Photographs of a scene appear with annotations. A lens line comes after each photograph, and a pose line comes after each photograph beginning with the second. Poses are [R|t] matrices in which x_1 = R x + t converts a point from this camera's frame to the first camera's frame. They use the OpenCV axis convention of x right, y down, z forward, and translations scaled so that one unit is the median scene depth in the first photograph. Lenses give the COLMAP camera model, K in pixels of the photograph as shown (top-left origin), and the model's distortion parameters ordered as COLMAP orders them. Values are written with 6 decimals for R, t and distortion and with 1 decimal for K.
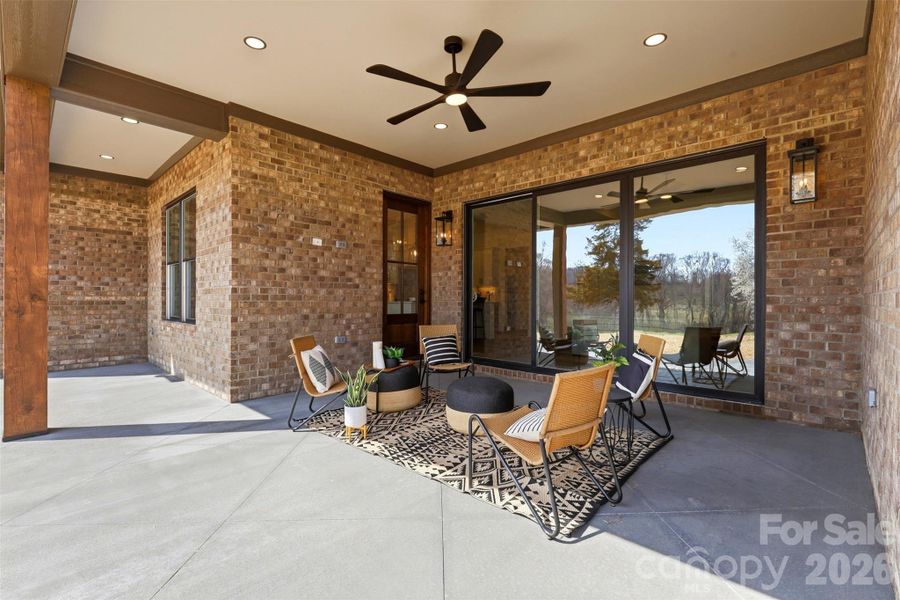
lens RADIAL K [[407.3, 0, 448.1], [0, 407.3, 300.3], [0, 0, 1]] dist [0.002242, -0.000314]
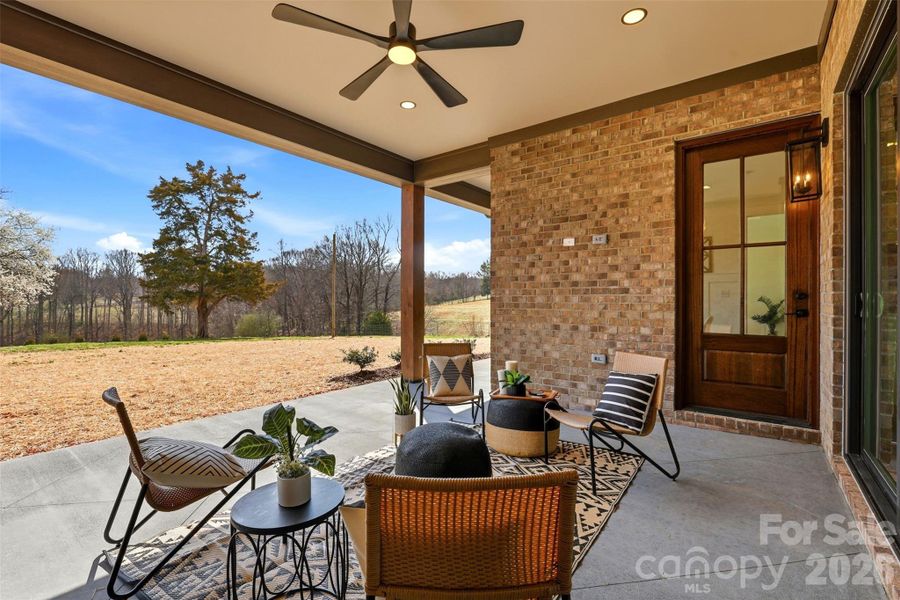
lens RADIAL K [[407.3, 0, 448.1], [0, 407.3, 300.3], [0, 0, 1]] dist [0.002242, -0.000314]
pose [[0.109376, -0.004881, -0.993988, 0.519623], [-0.002970, 0.999982, -0.005237, -0.013053], [0.993996, 0.003525, 0.109359, 0.647343]]
